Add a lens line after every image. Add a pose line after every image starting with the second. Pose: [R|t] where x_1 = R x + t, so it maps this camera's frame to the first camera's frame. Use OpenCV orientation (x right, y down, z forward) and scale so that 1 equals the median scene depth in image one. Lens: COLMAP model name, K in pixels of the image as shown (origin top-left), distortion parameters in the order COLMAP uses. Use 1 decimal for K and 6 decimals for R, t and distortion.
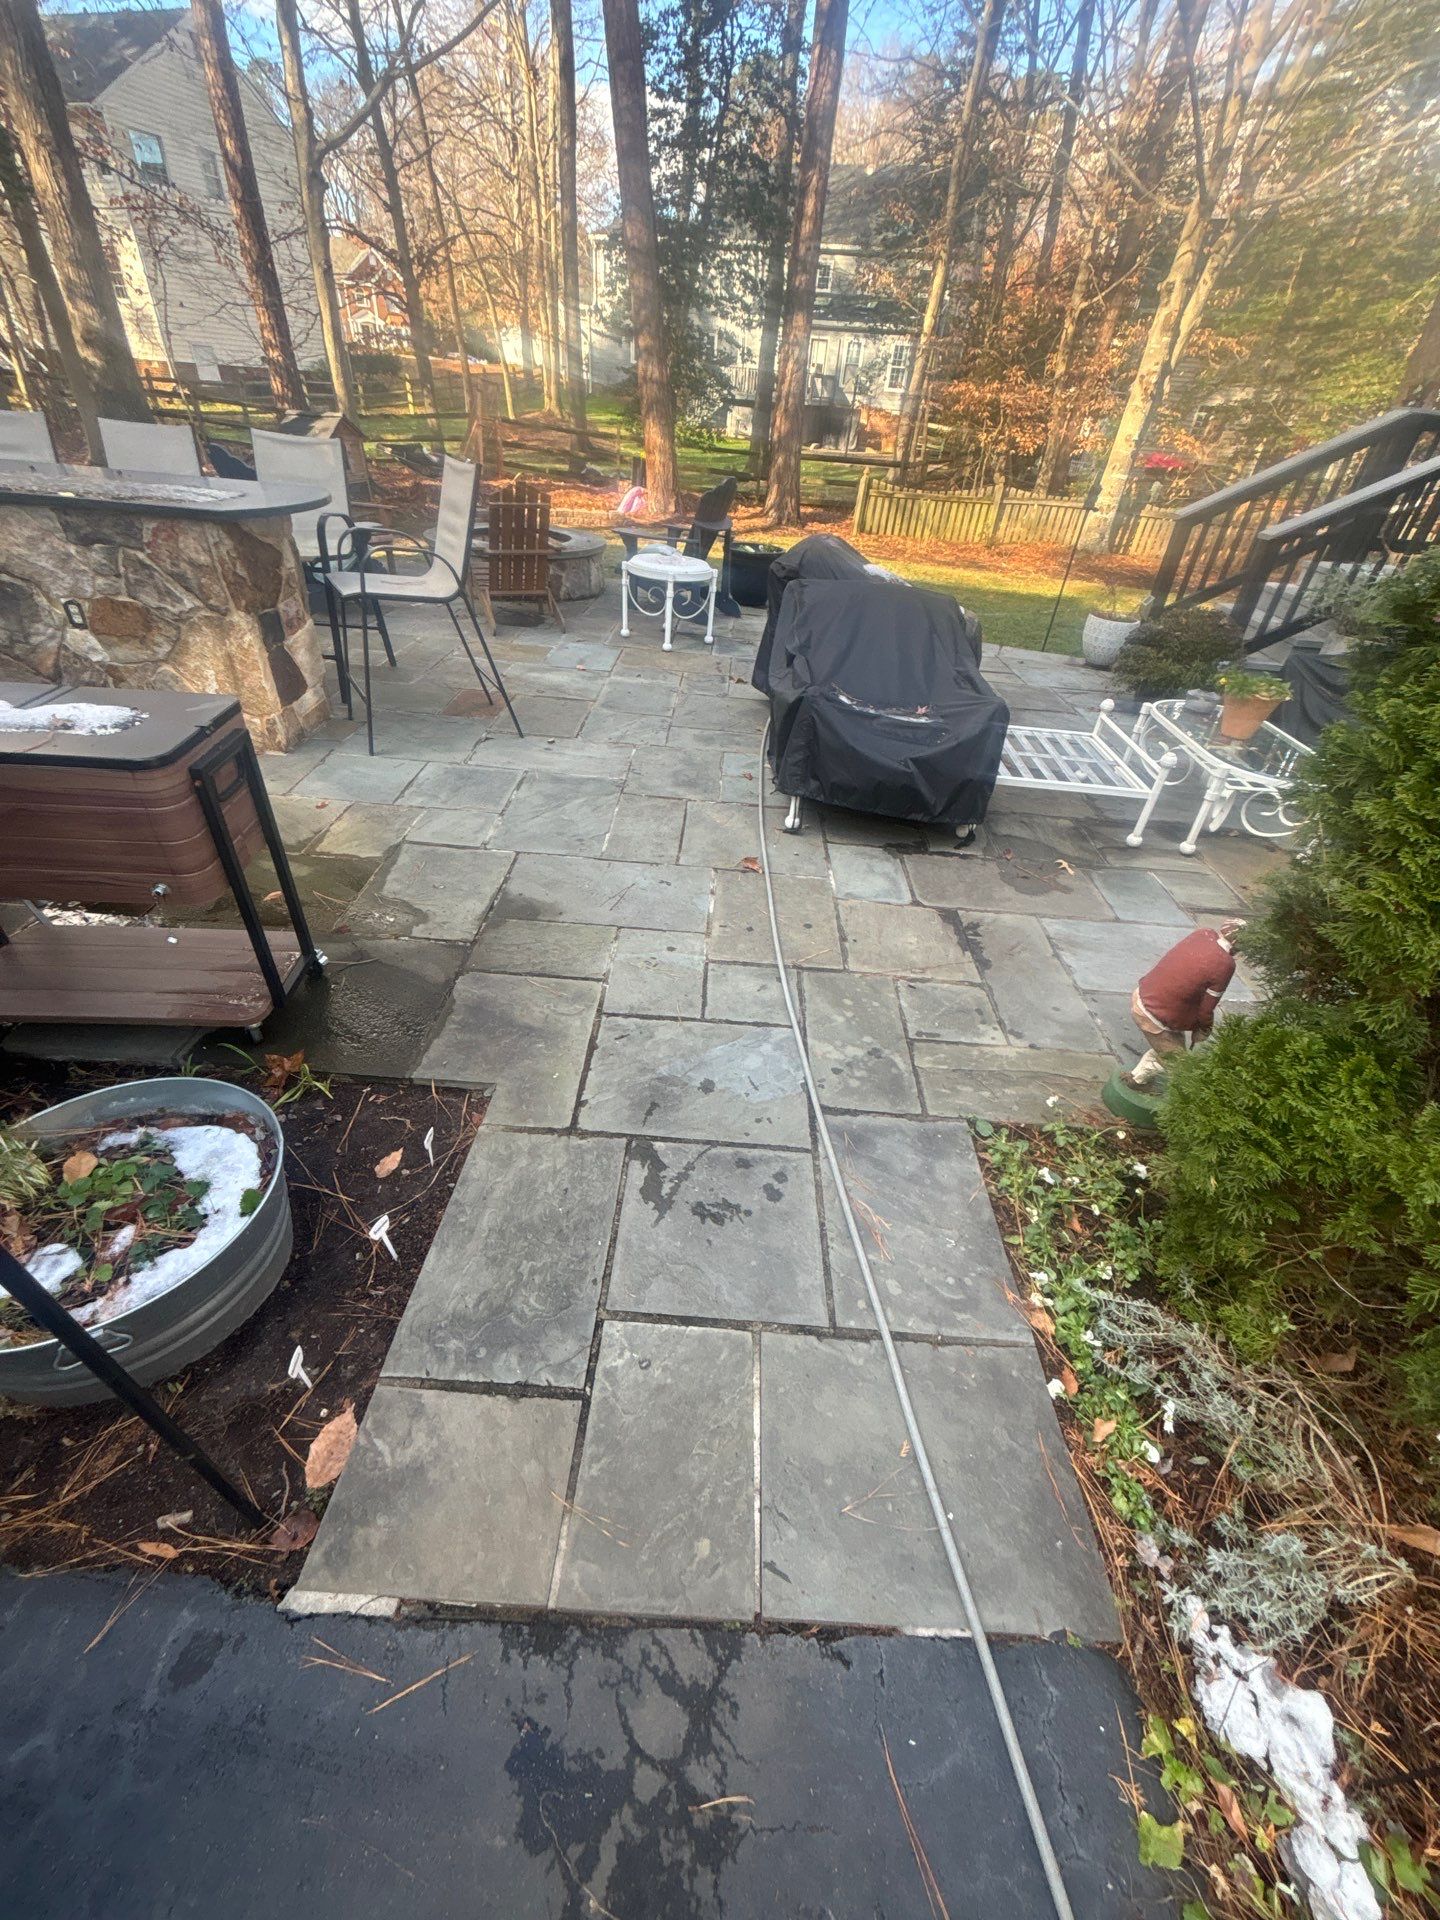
lens RADIAL K [[768.2, 0, 714.7], [0, 768.2, 962.9], [0, 0, 1]] dist [-0.013978, 0.000946]
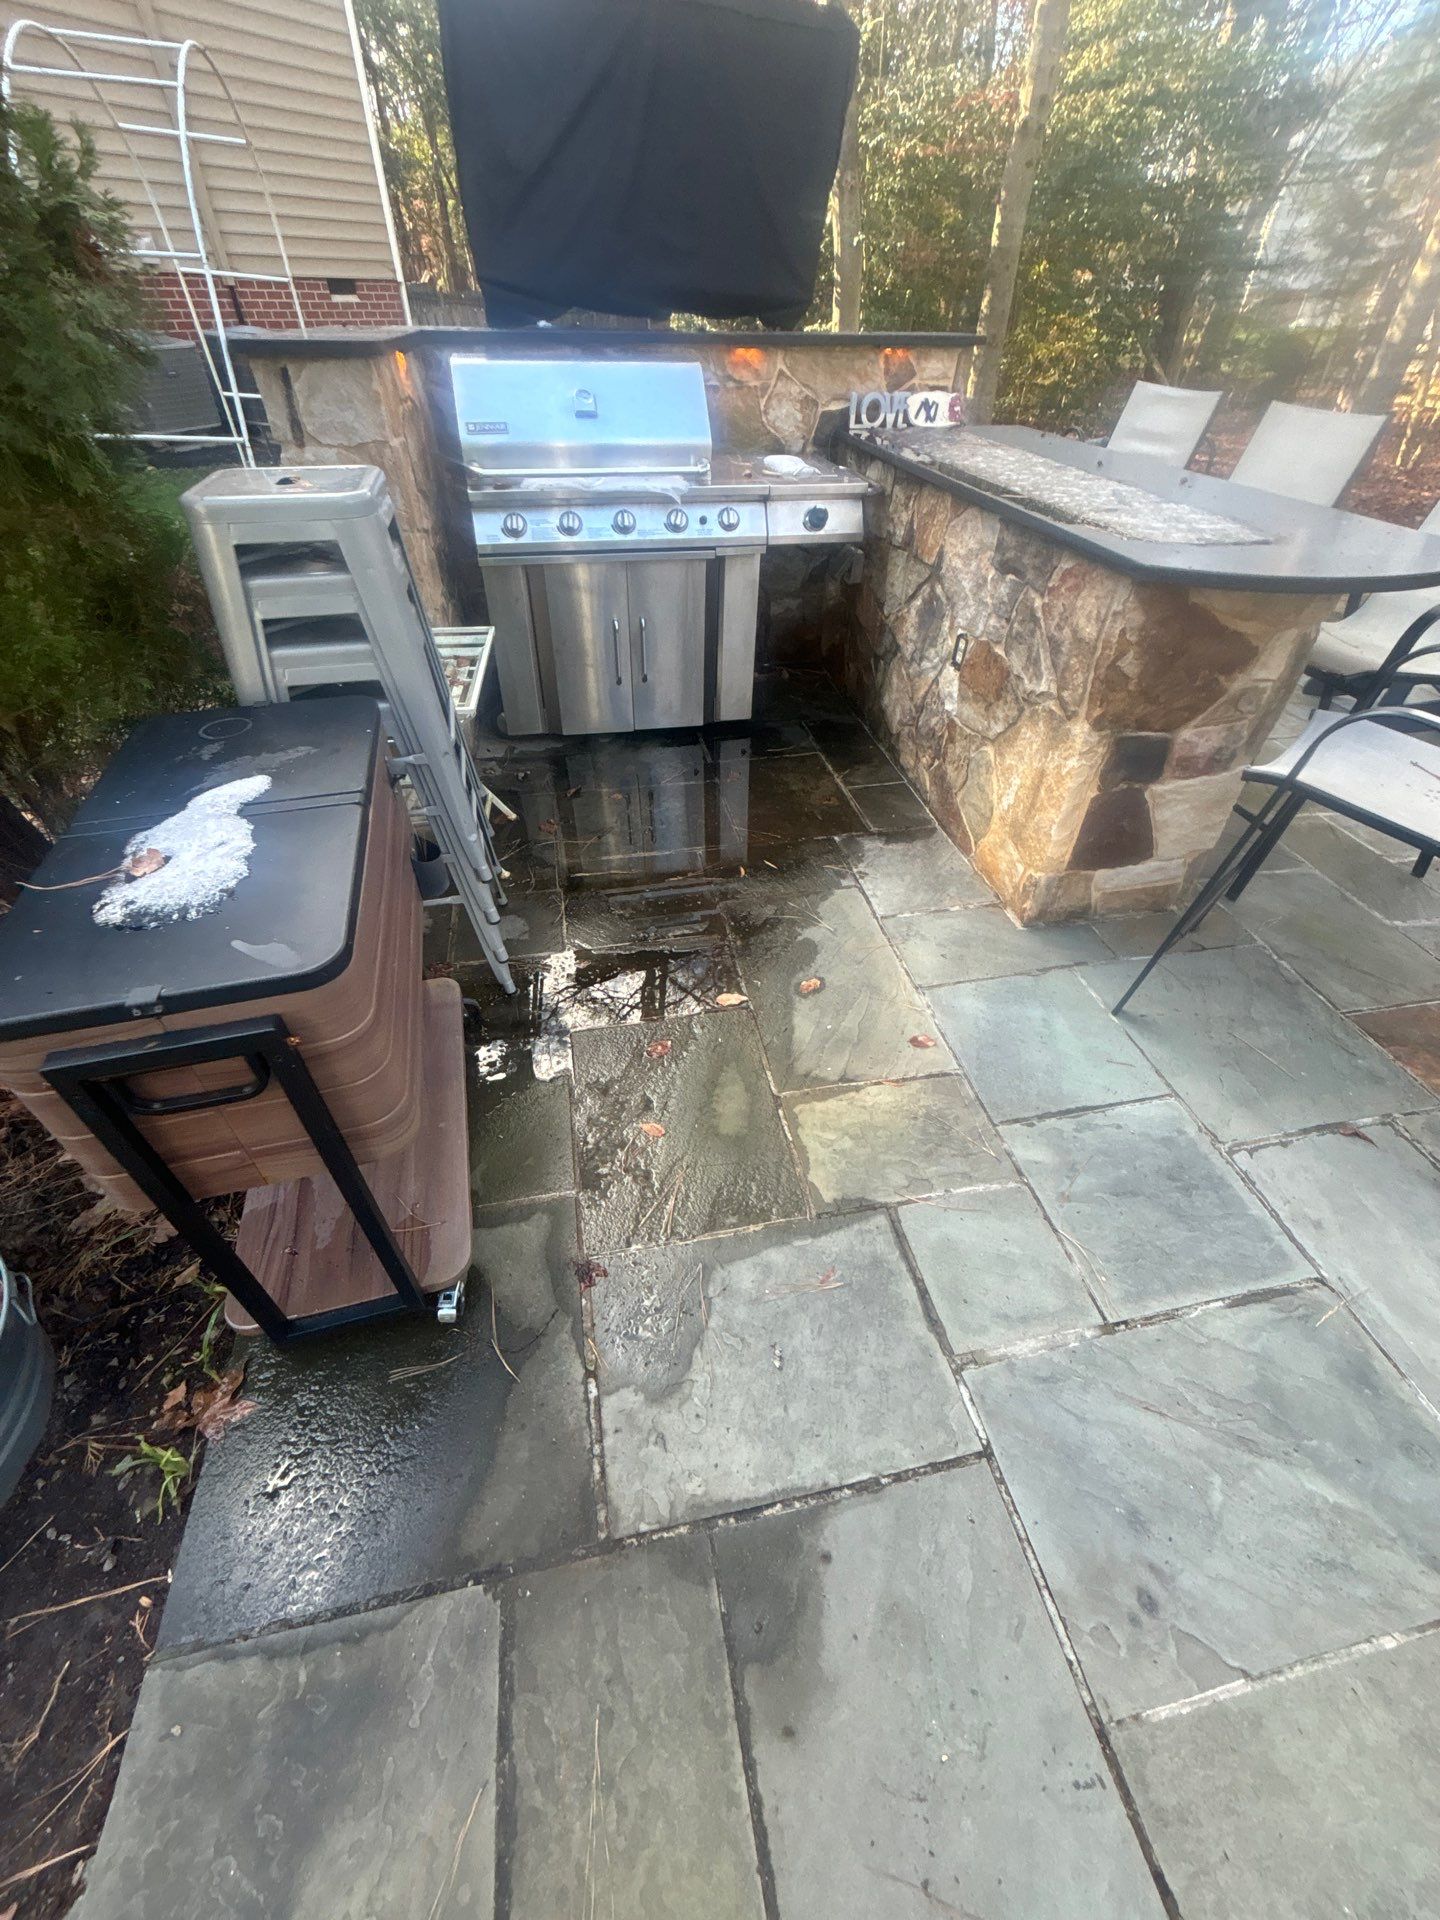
lens RADIAL K [[768.2, 0, 720.7], [0, 768.2, 954.7], [0, 0, 1]] dist [-0.013978, 0.000946]
pose [[0.225158, 0.572176, -0.788618, -0.110929], [-0.577031, 0.730495, 0.365258, -0.381080], [0.785073, 0.372816, 0.494640, 0.545593]]
